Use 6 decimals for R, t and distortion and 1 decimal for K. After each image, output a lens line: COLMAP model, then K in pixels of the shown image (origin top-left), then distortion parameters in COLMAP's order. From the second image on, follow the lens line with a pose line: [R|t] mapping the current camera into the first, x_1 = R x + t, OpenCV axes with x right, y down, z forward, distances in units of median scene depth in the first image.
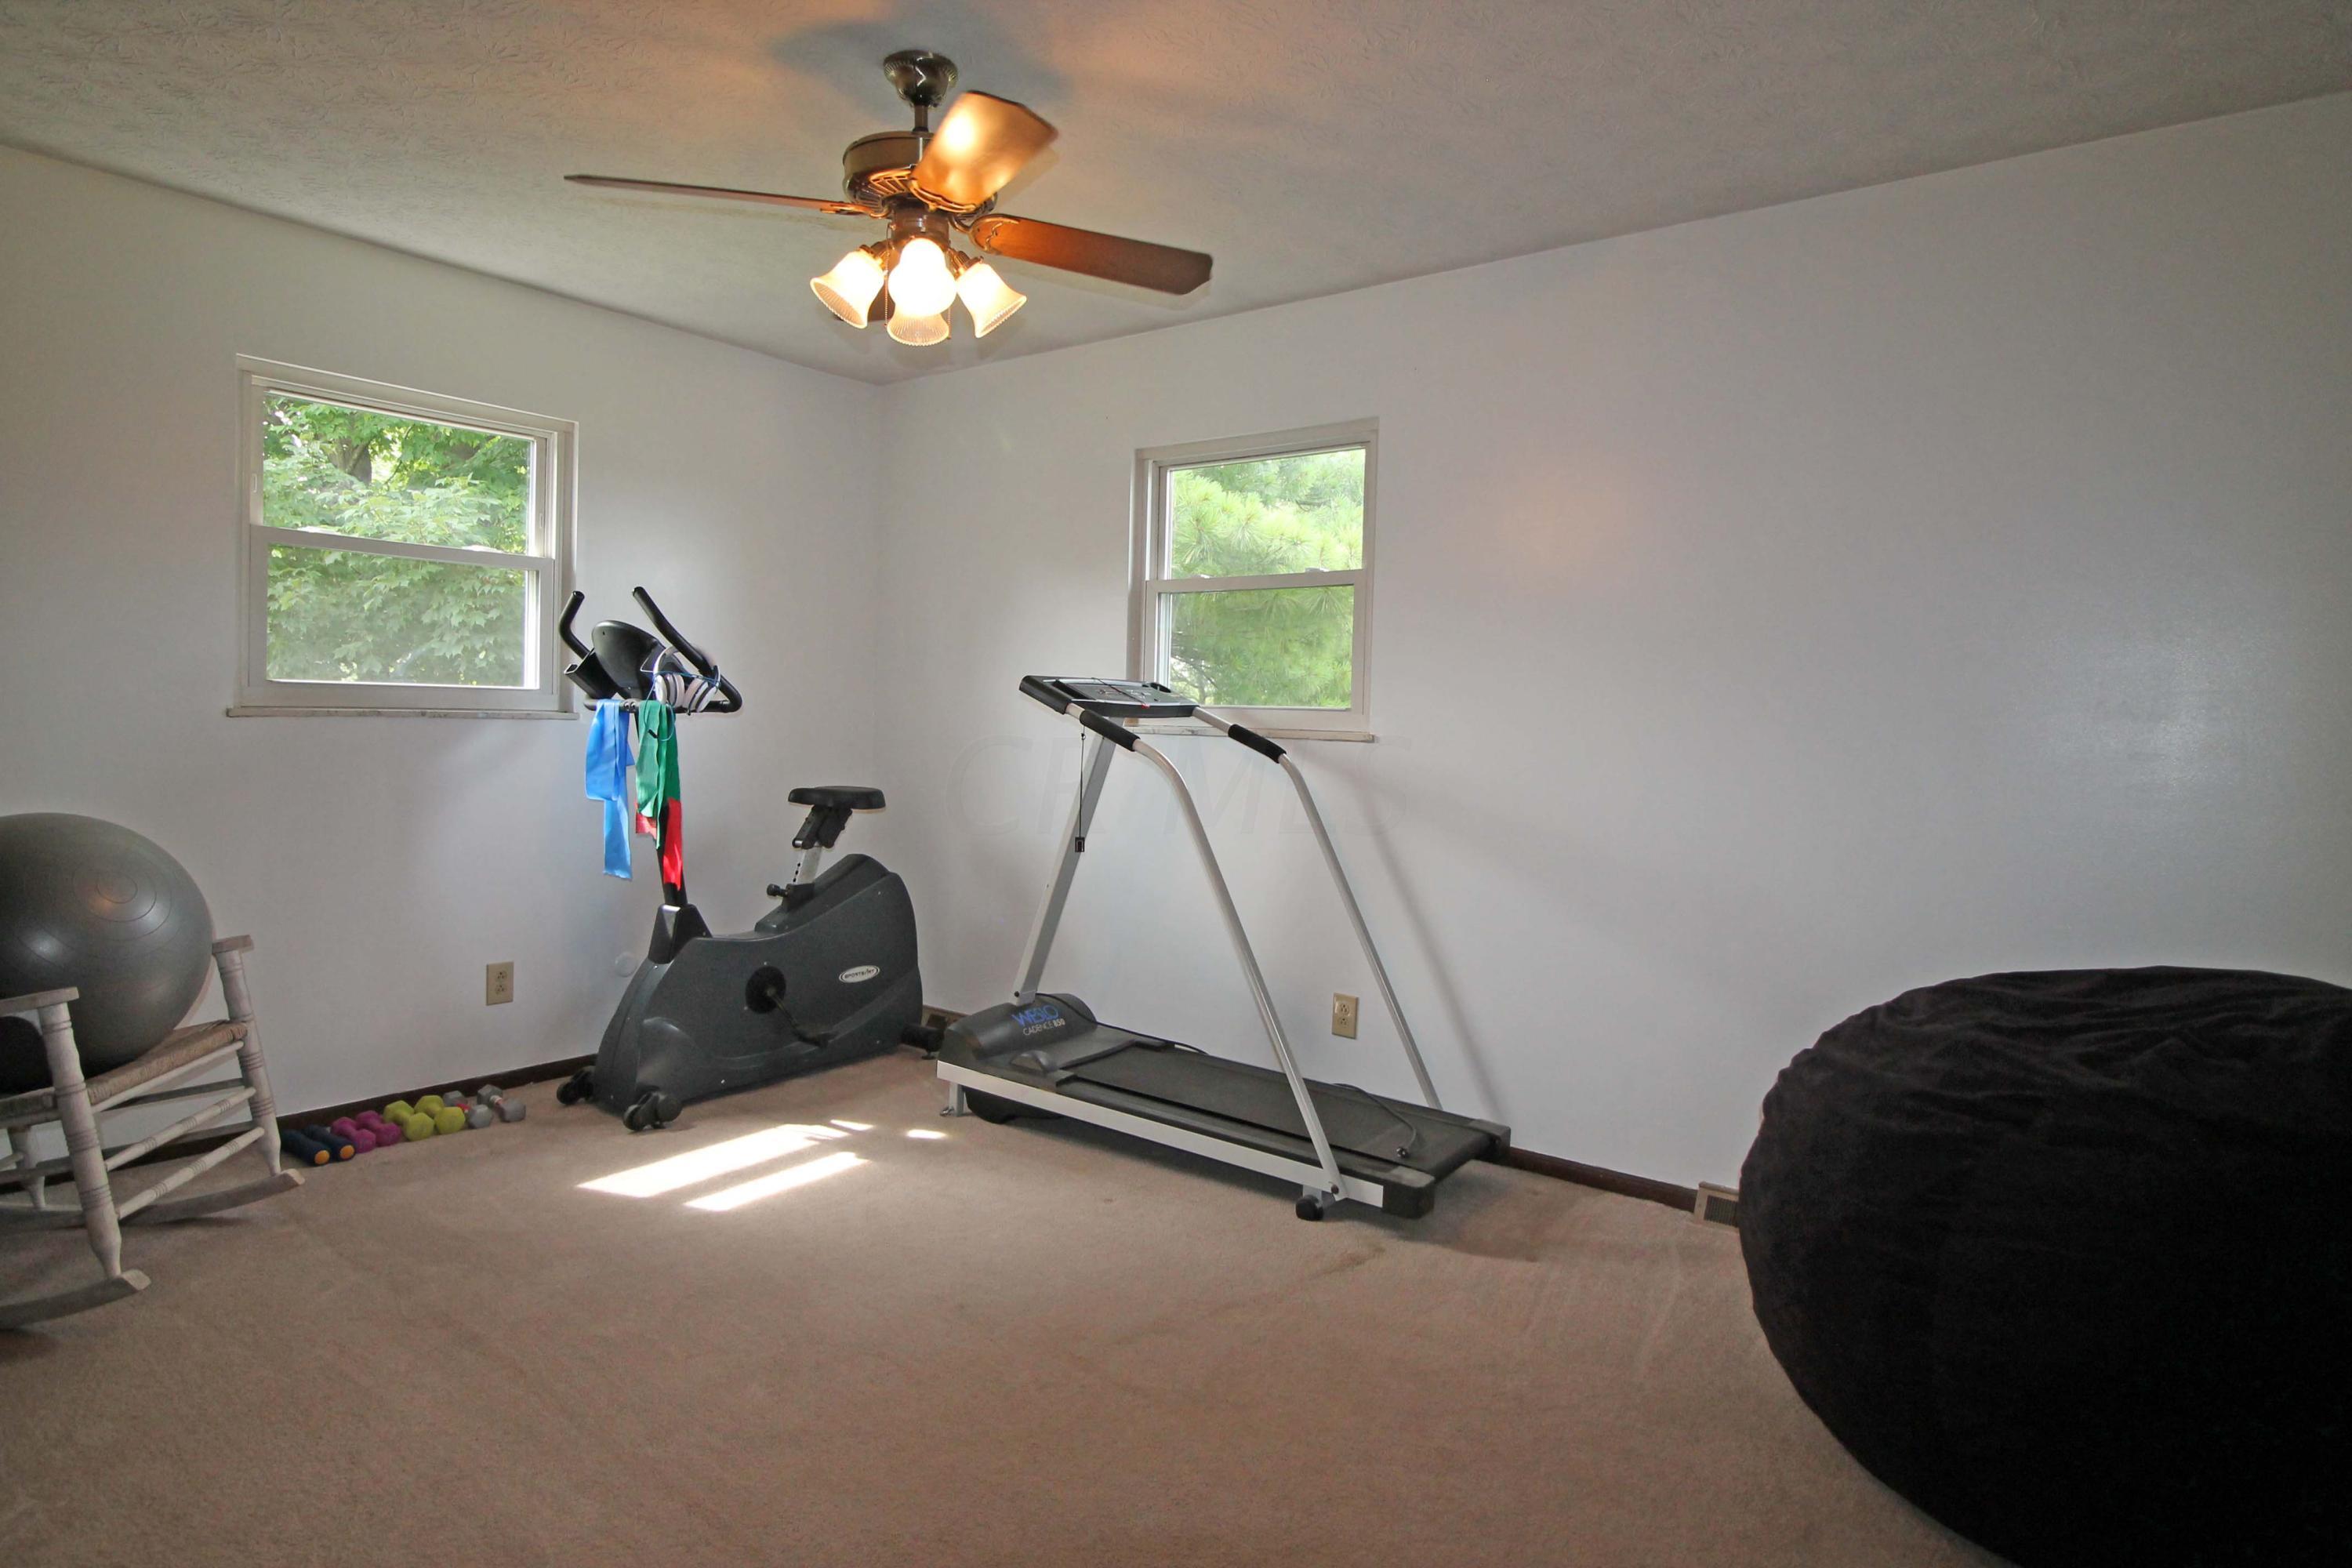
lens RADIAL K [[1266.5, 0, 1167.9], [0, 1266.5, 757.7], [0, 0, 1]] dist [-0.017175, -0.002844]
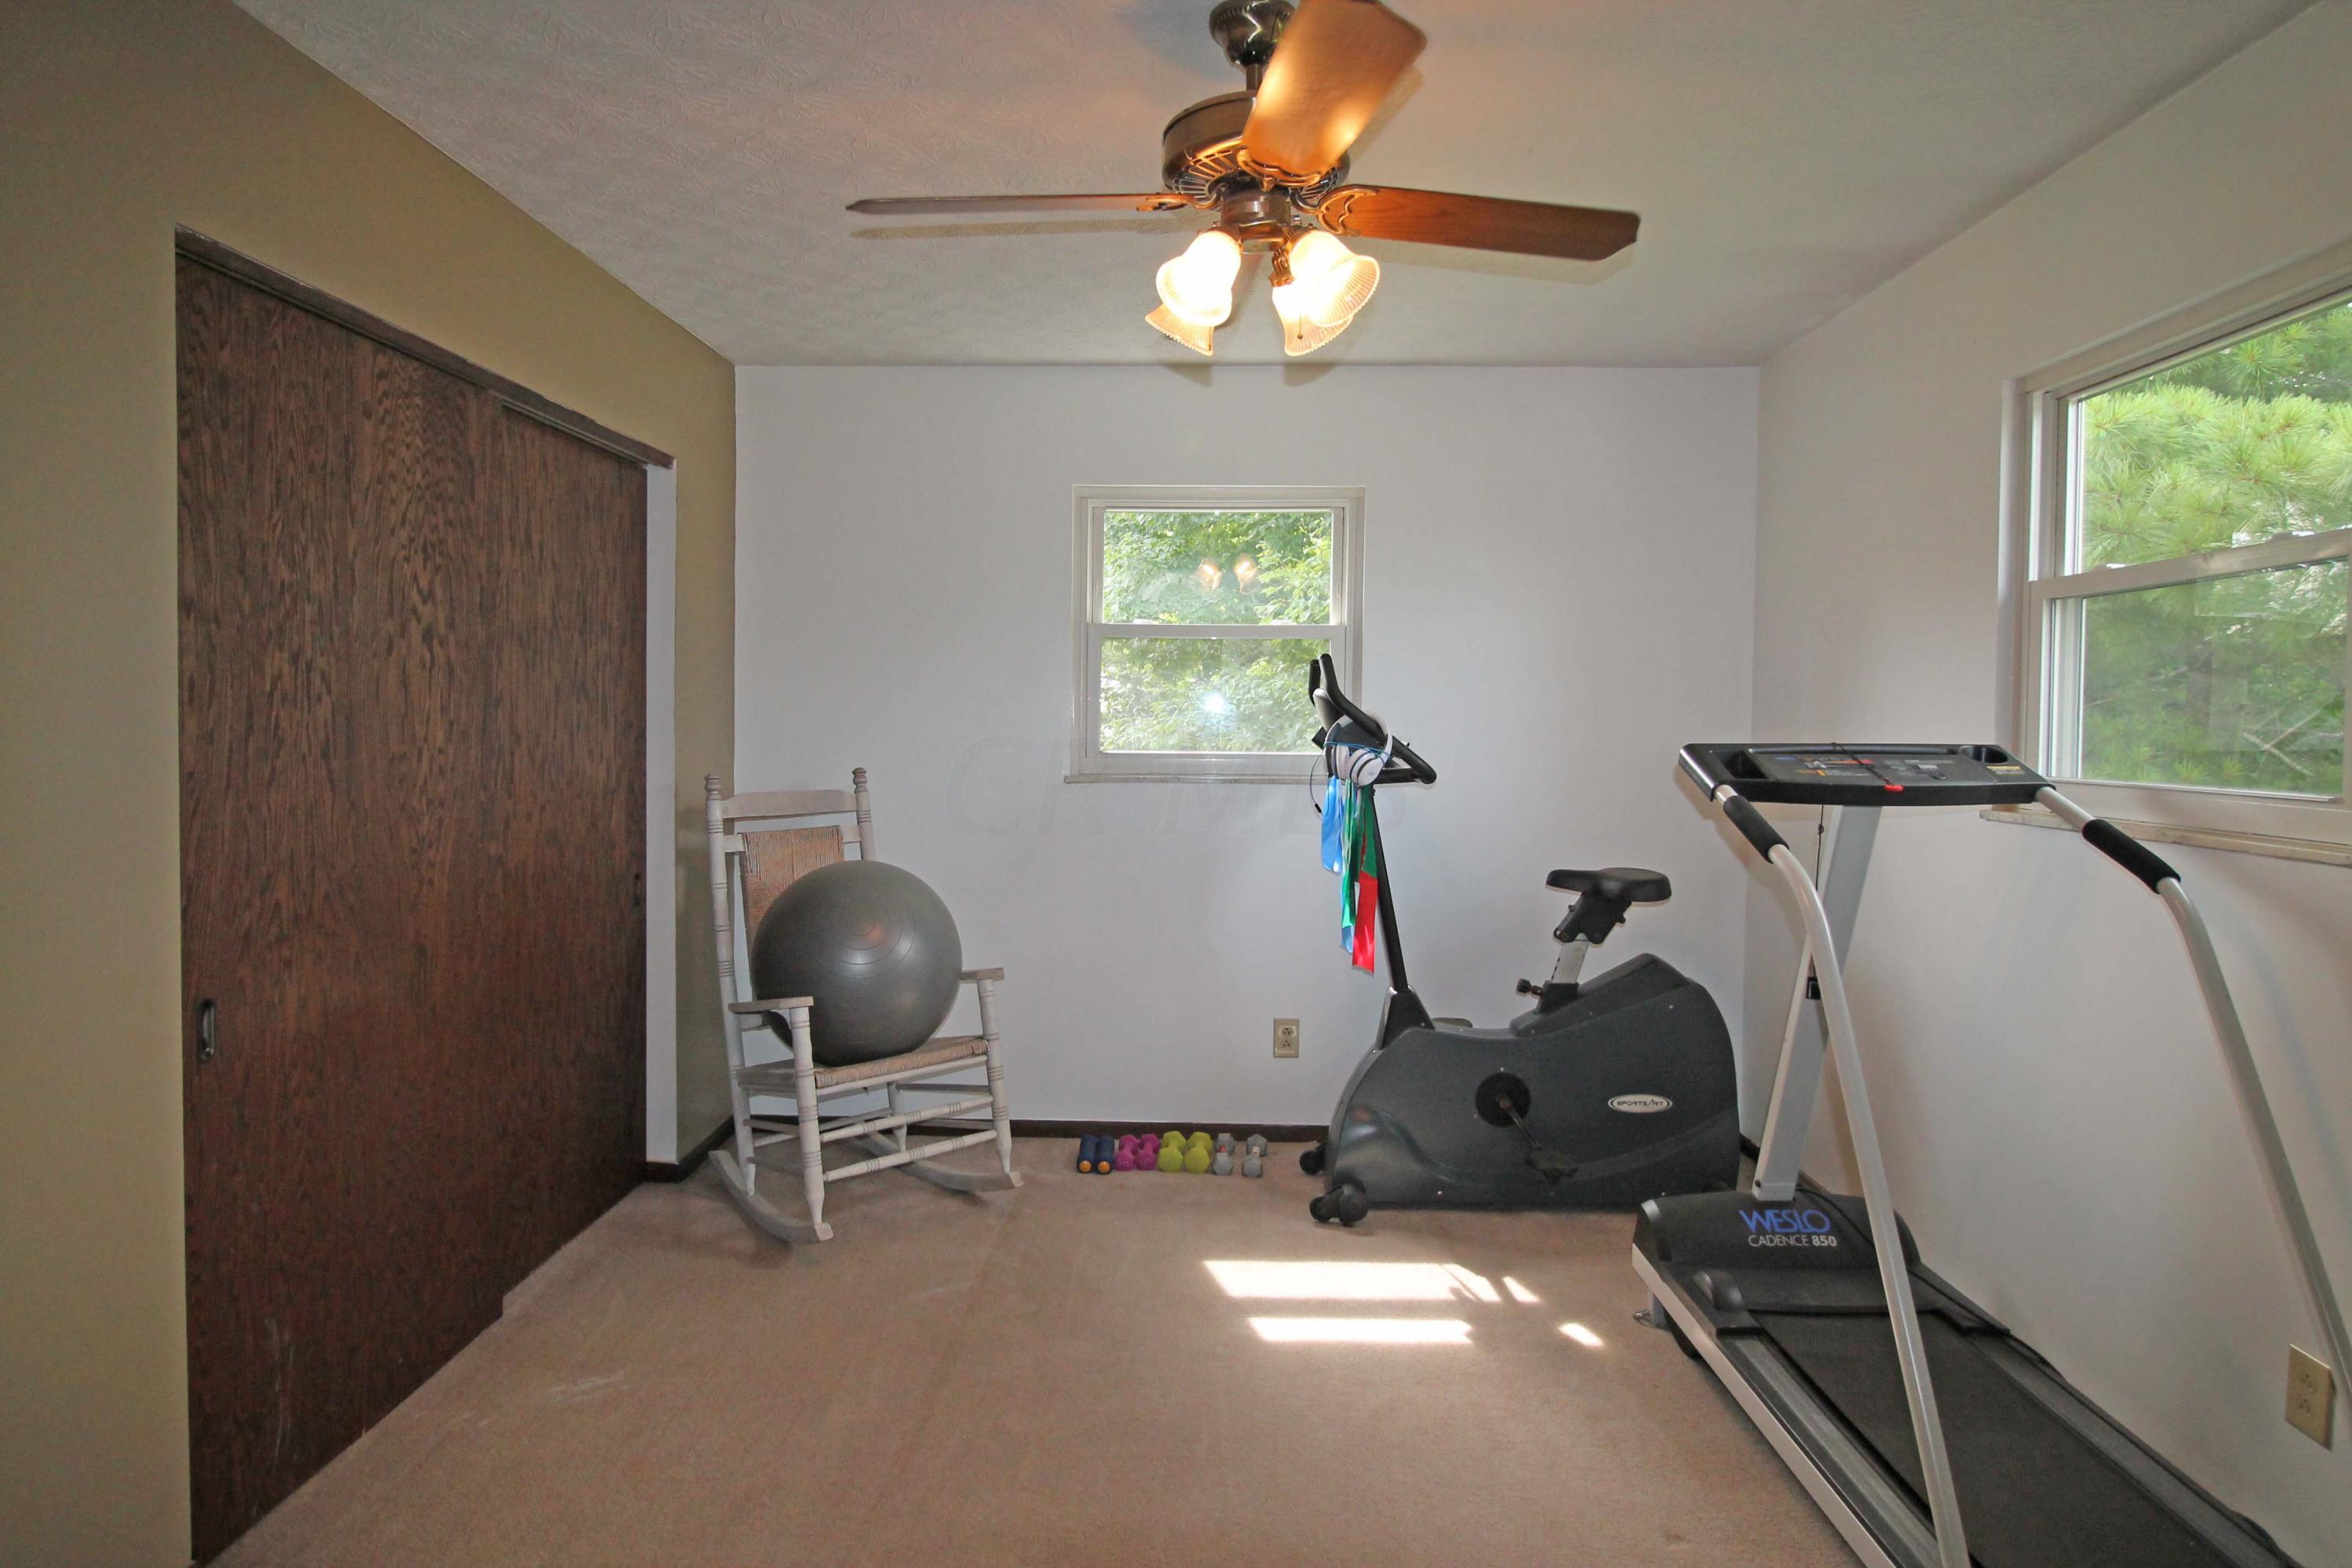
lens RADIAL K [[1266.5, 0, 1167.9], [0, 1266.5, 757.7], [0, 0, 1]] dist [-0.017175, -0.002844]
pose [[0.582717, -0.000390, -0.812675, 0.288583], [-0.022108, 0.999622, -0.016332, -0.036995], [0.812375, 0.027484, 0.582488, 0.337665]]
